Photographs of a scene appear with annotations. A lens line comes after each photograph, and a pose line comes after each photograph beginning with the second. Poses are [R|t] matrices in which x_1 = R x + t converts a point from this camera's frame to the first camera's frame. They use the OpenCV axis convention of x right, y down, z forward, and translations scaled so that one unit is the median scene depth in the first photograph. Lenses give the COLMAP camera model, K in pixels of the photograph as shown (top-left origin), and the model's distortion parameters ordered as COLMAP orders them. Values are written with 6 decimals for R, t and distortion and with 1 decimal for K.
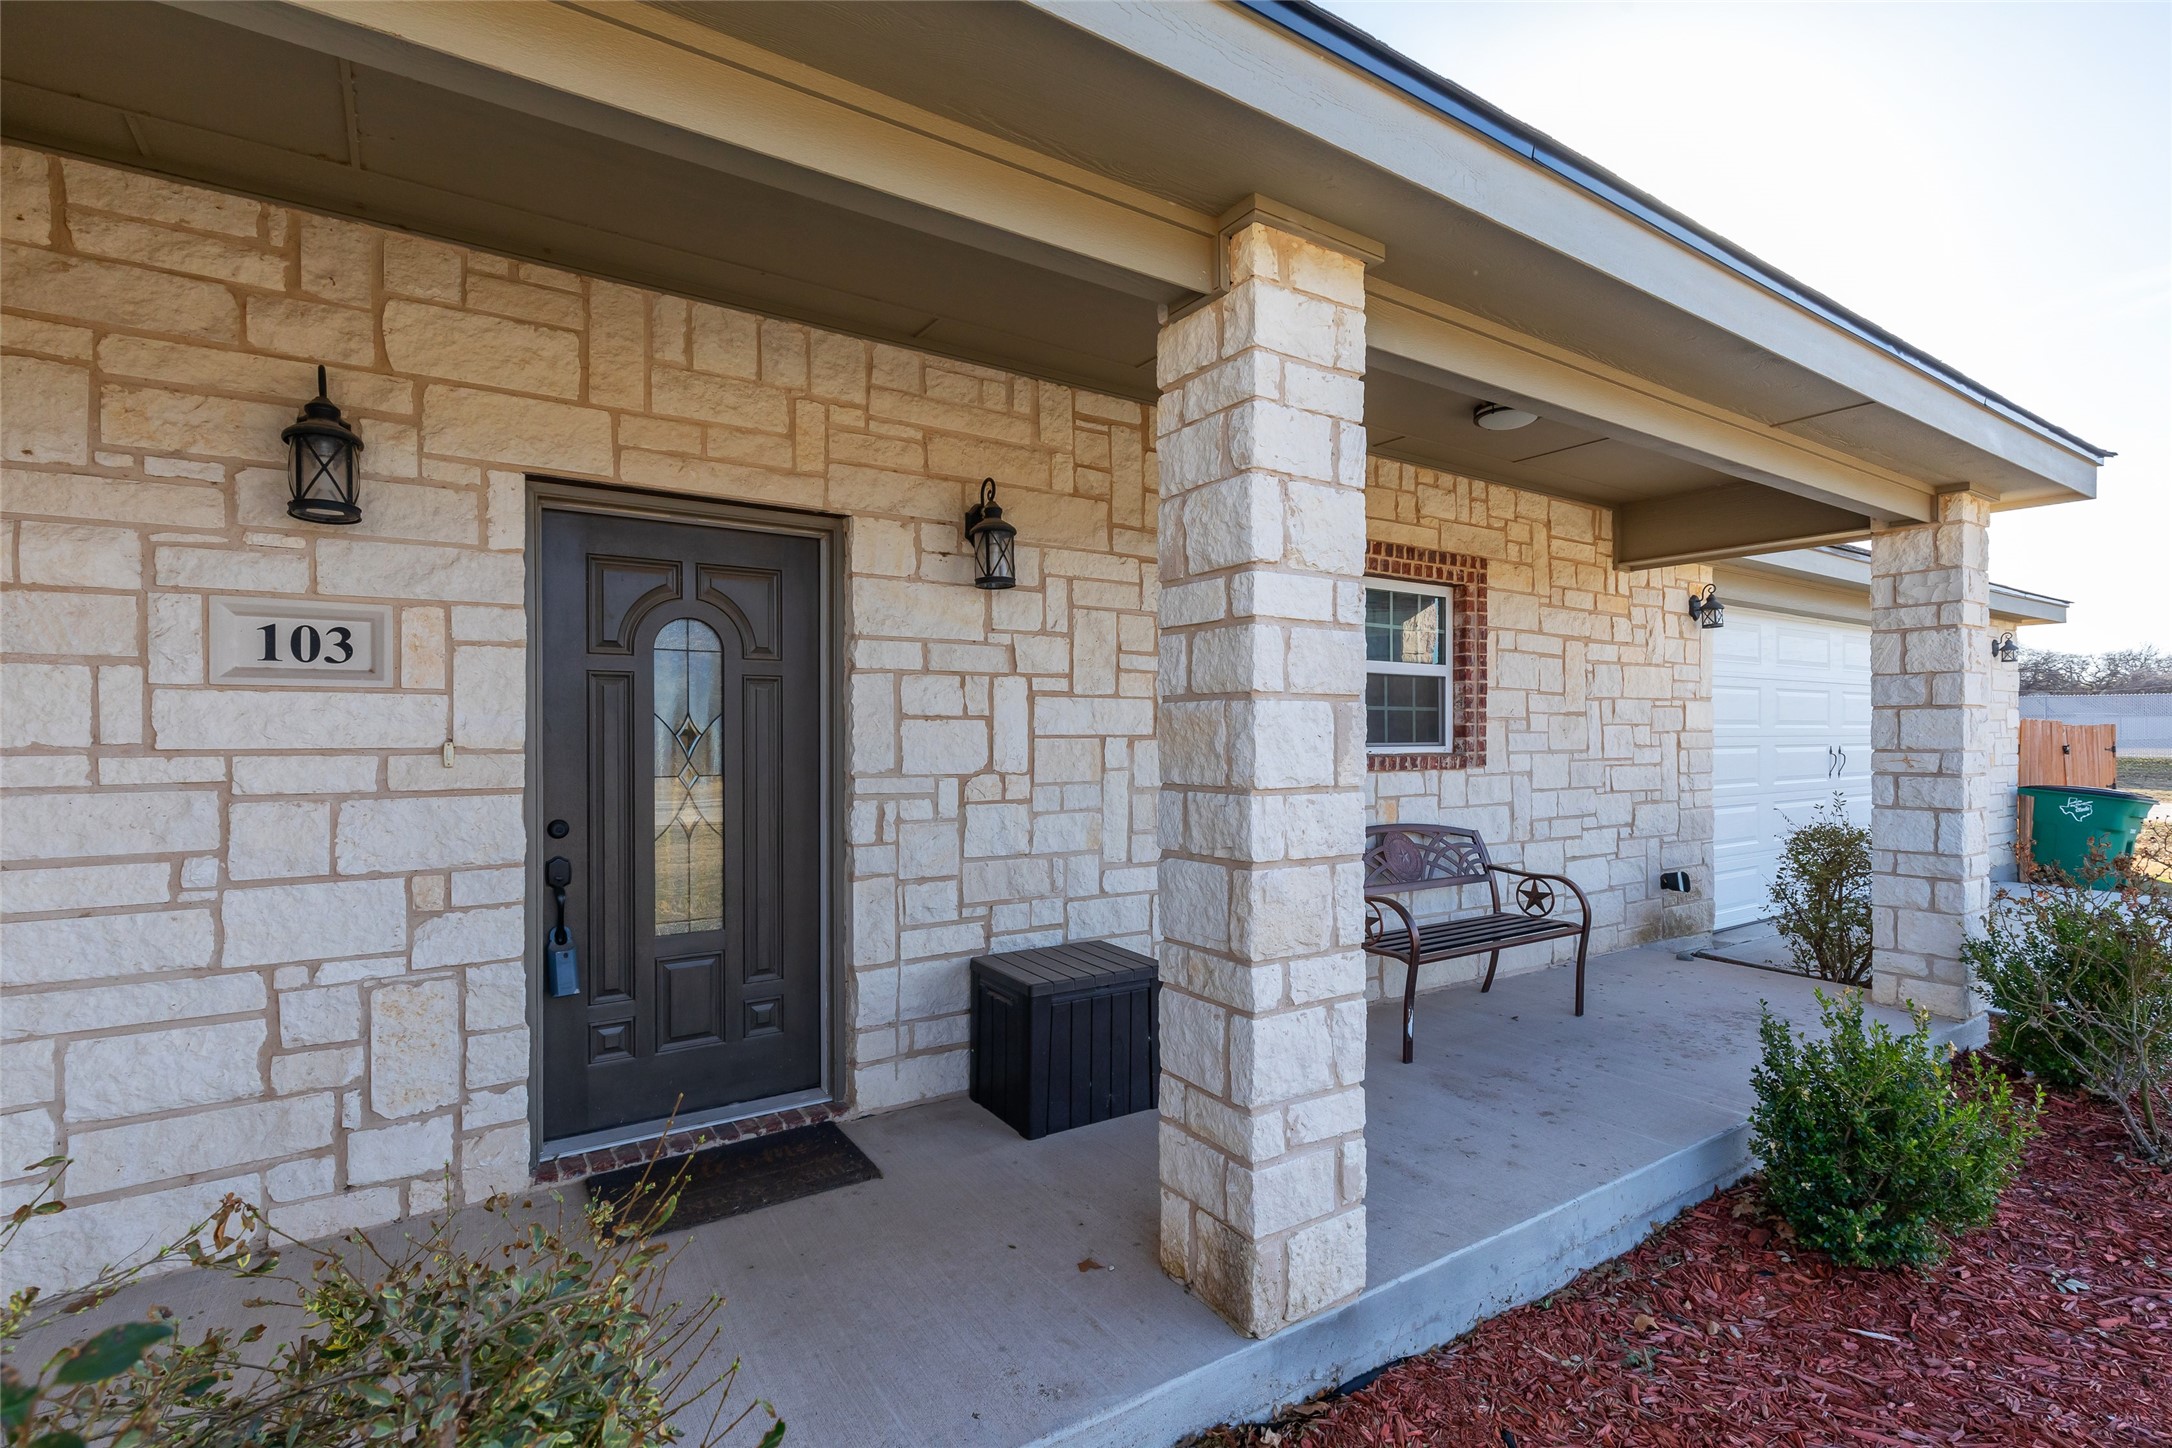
lens RADIAL K [[990.1, 0, 1114.3], [0, 990.1, 732.2], [0, 0, 1]] dist [0.002580, 0.000320]
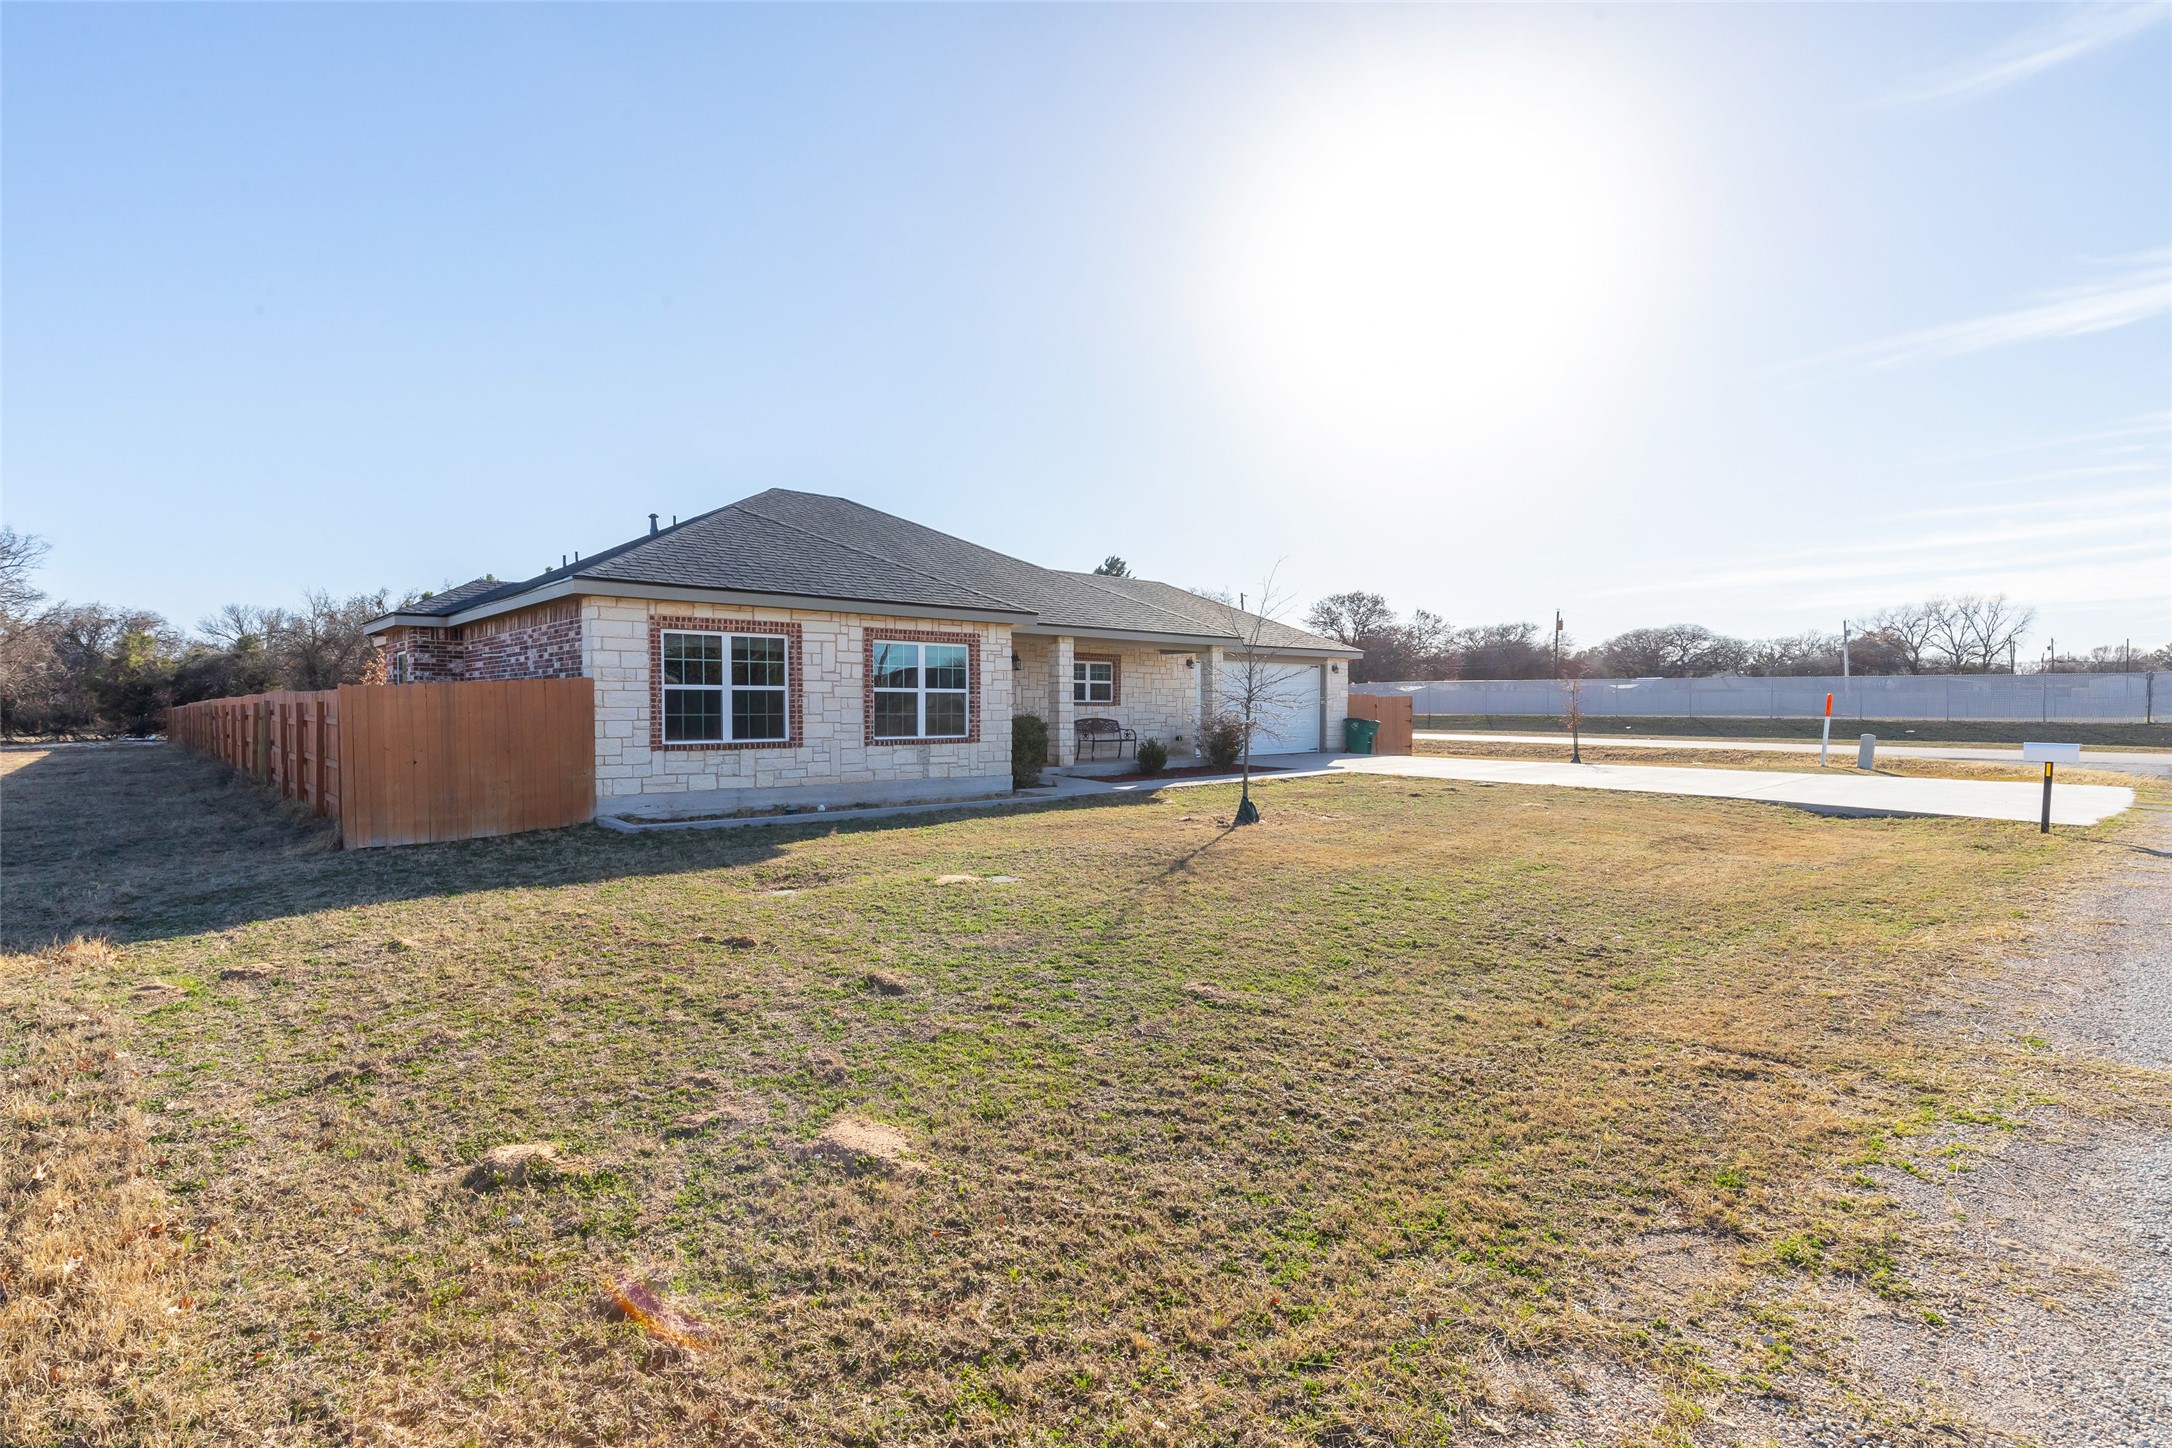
lens RADIAL K [[1097.0, 0, 1151.8], [0, 1097.0, 726.8], [0, 0, 1]] dist [-0.003002, -0.000259]
pose [[0.977032, 0.003007, 0.213073, -0.645098], [-0.008090, 0.999703, 0.022985, 0.024497], [-0.212940, -0.024181, 0.976766, -4.794251]]
